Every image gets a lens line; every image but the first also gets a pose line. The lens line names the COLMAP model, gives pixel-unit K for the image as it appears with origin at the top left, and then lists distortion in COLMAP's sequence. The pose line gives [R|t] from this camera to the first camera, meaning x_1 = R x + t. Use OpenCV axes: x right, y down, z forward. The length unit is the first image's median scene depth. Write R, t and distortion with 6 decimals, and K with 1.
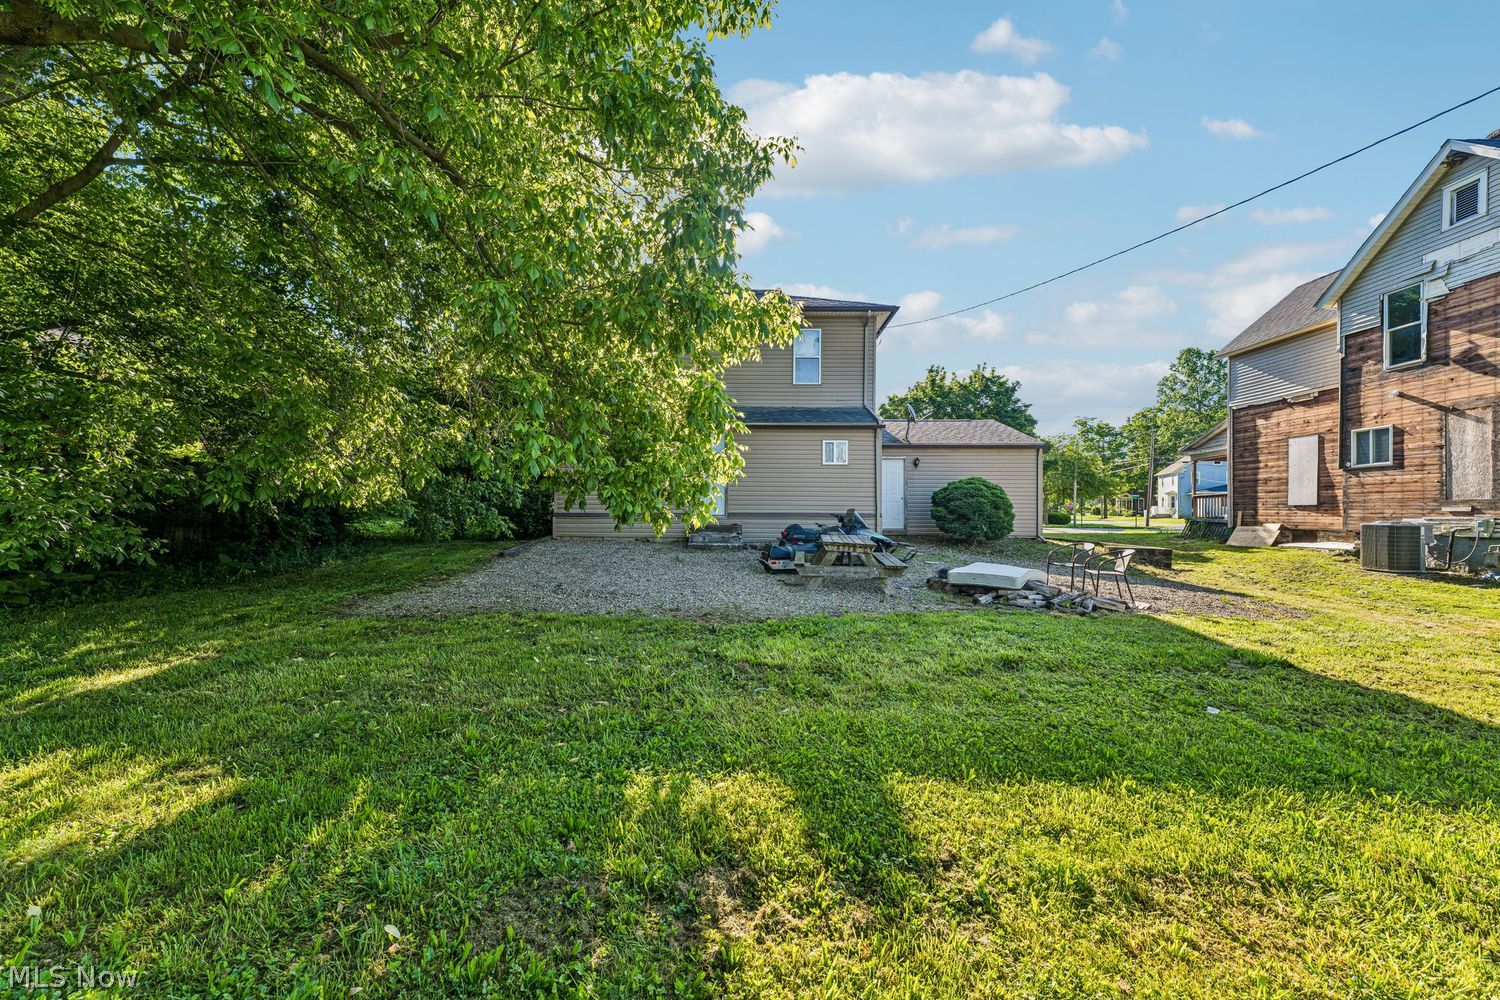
lens RADIAL K [[603.4, 0, 745.4], [0, 603.4, 509.9], [0, 0, 1]] dist [0.008124, 0.000347]
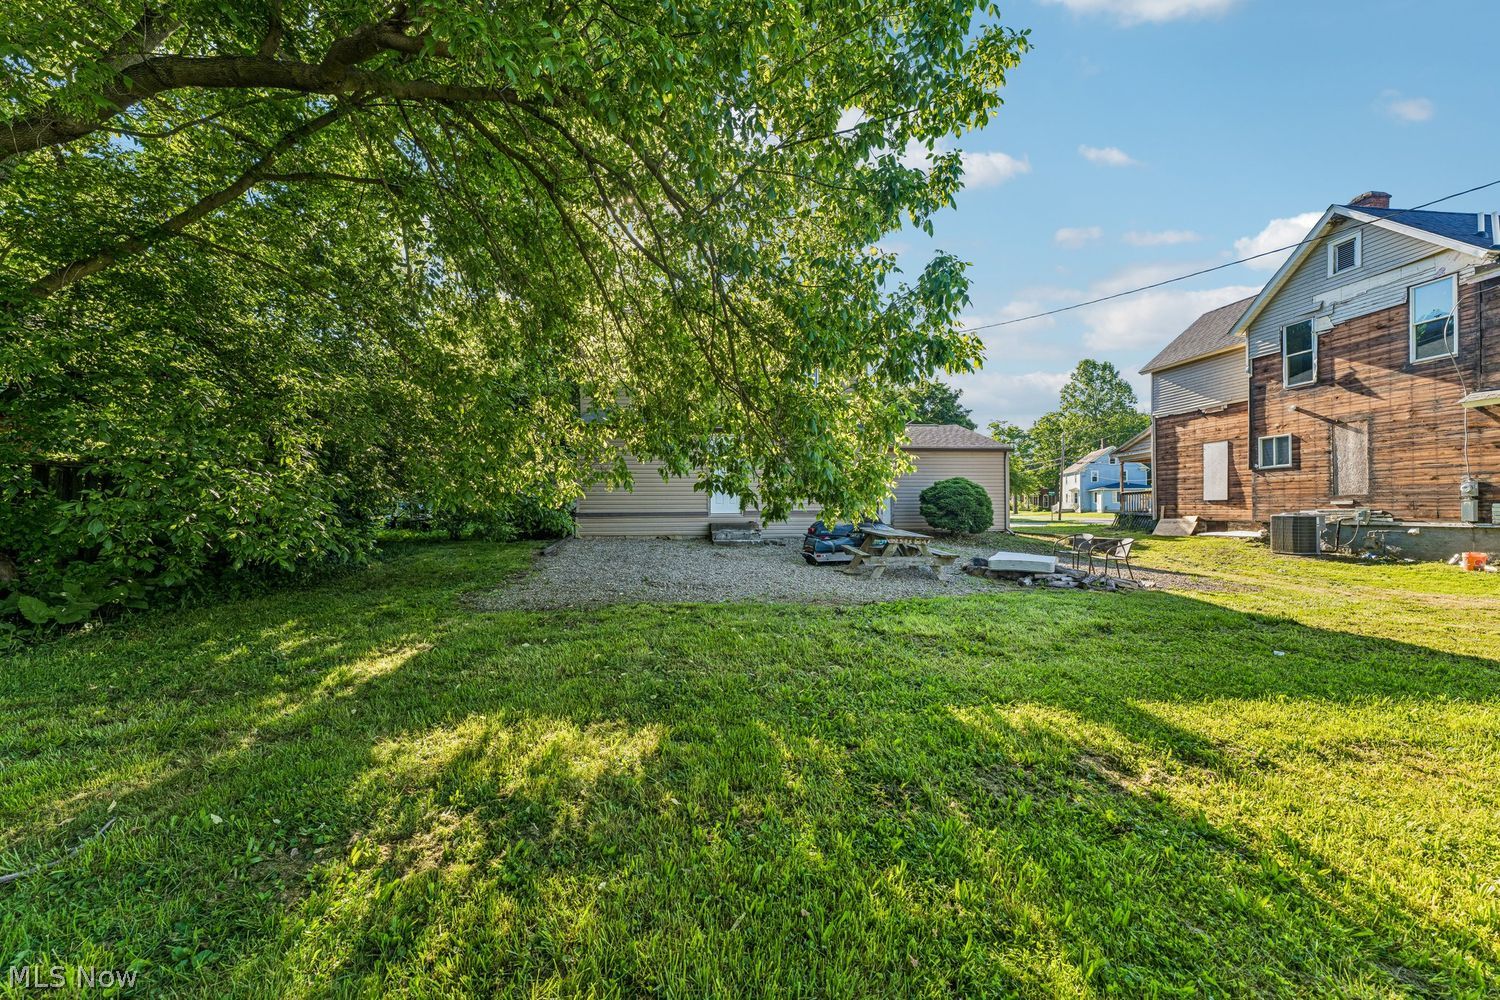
lens RADIAL K [[595.8, 0, 747.6], [0, 595.8, 505.9], [0, 0, 1]] dist [0.008928, 0.000161]
pose [[0.991974, -0.008682, 0.126145, -0.155872], [0.009219, 0.999951, -0.003674, -0.000824], [-0.126107, 0.004807, 0.992005, -0.048441]]
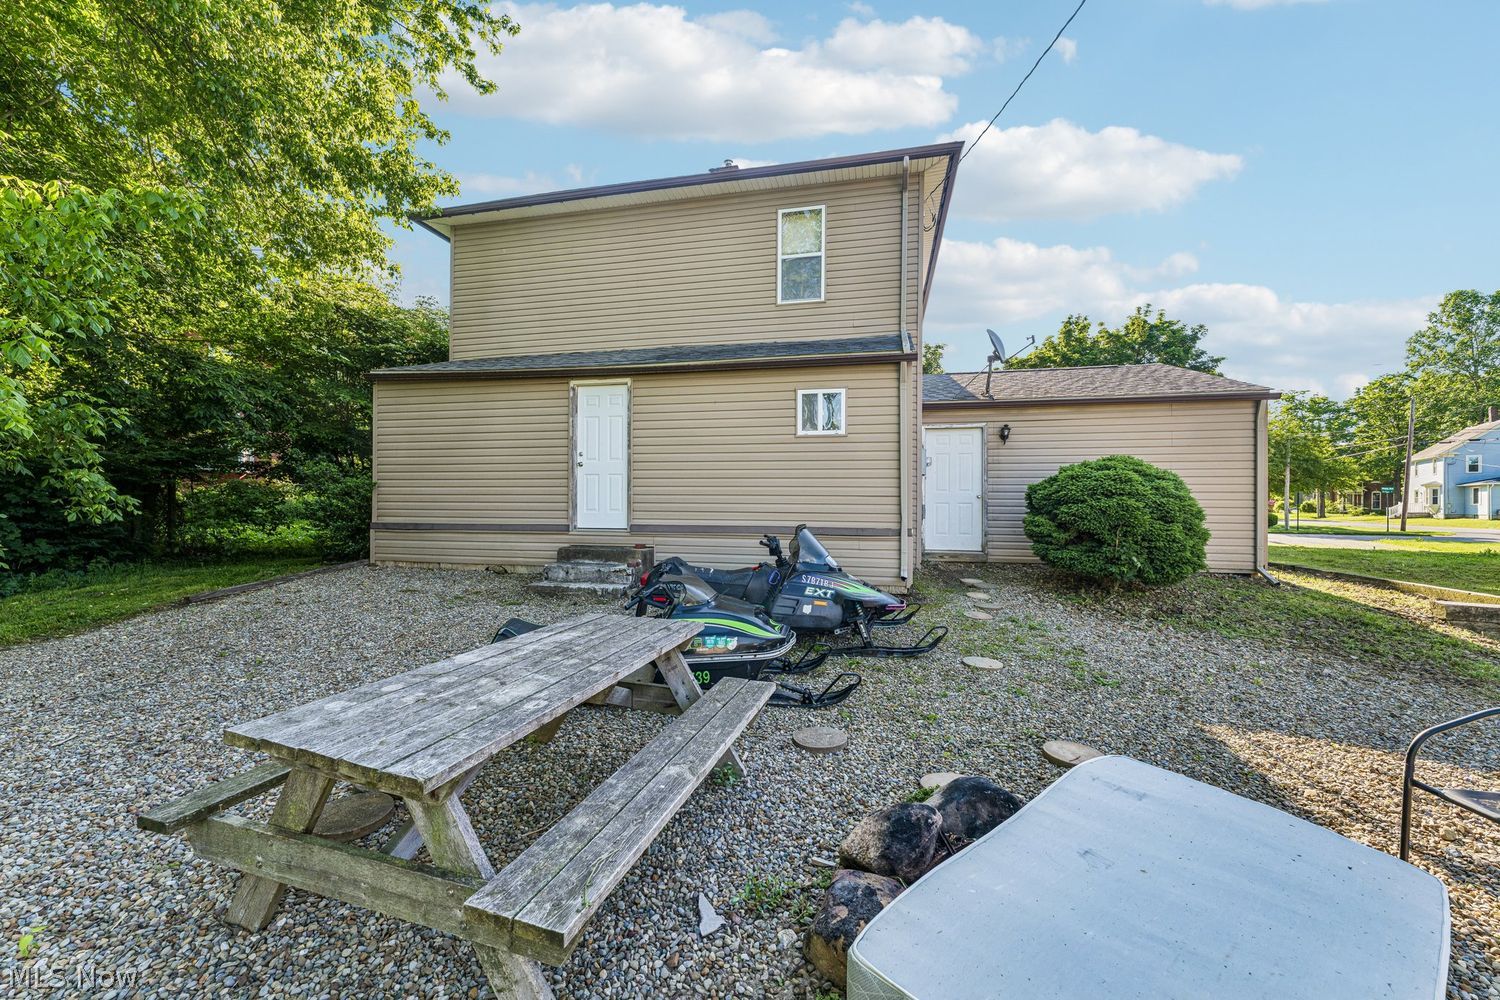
lens RADIAL K [[601.5, 0, 745.7], [0, 601.5, 505.5], [0, 0, 1]] dist [0.009436, 0.000050]
pose [[0.977084, 0.001043, -0.212851, 0.197191], [-0.000708, 0.999998, 0.001649, -0.014650], [0.212852, -0.001460, 0.977083, 0.473006]]
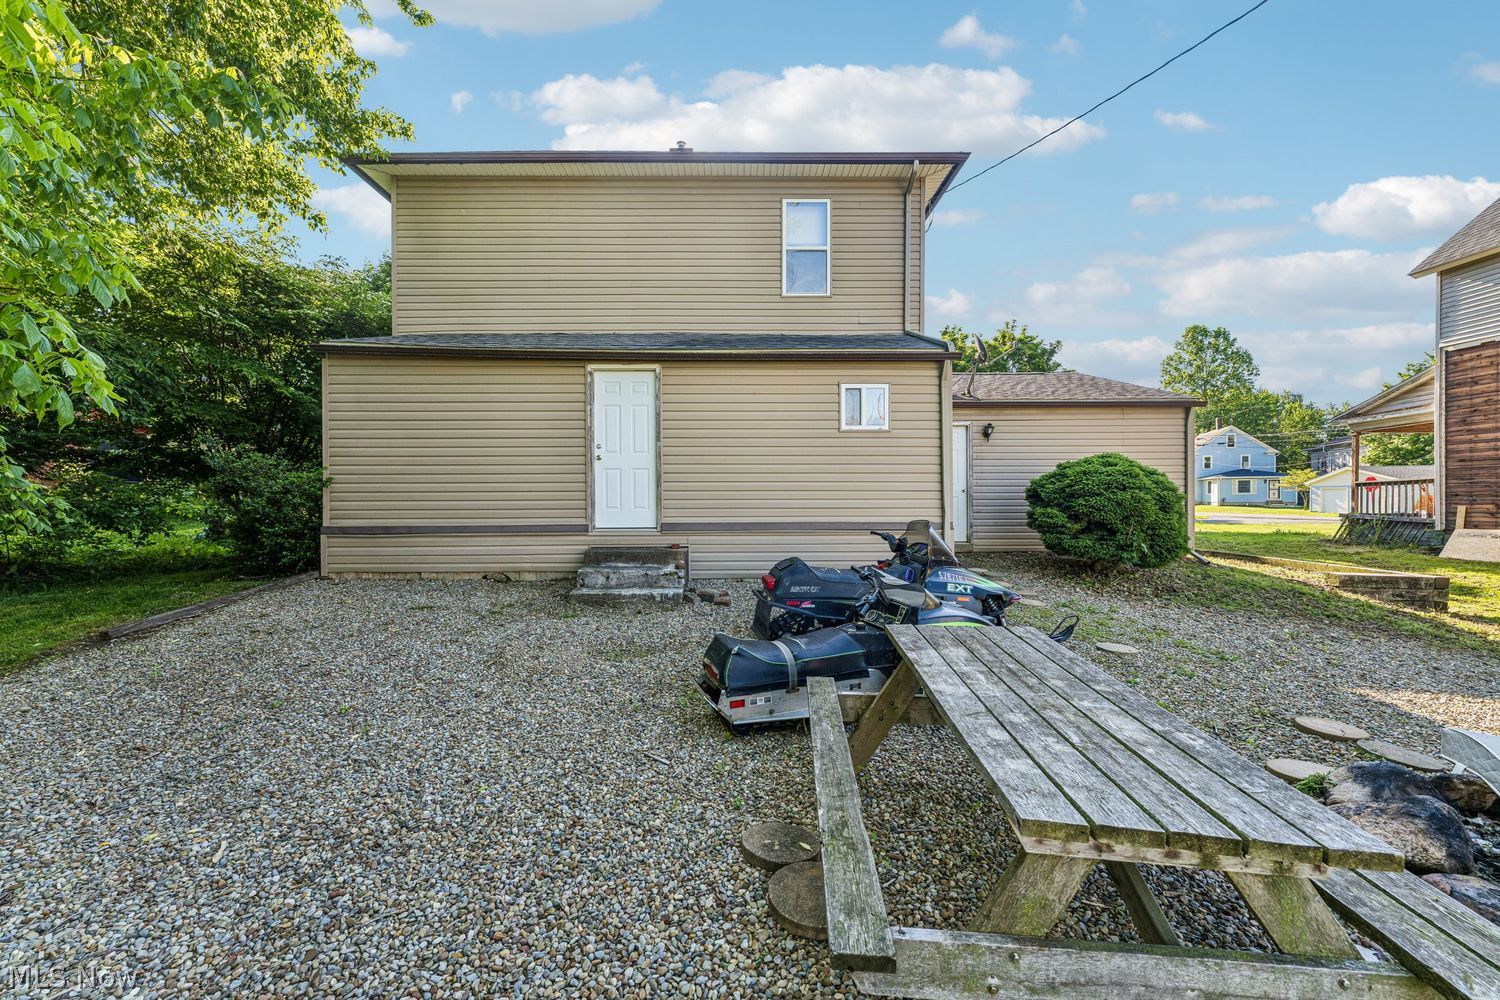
lens RADIAL K [[595.8, 0, 747.6], [0, 595.8, 505.9], [0, 0, 1]] dist [0.008928, 0.000161]
pose [[0.999612, -0.009018, 0.026360, 0.032505], [0.008682, 0.999880, 0.012850, -0.016733], [-0.026473, -0.012617, 0.999570, 0.482731]]
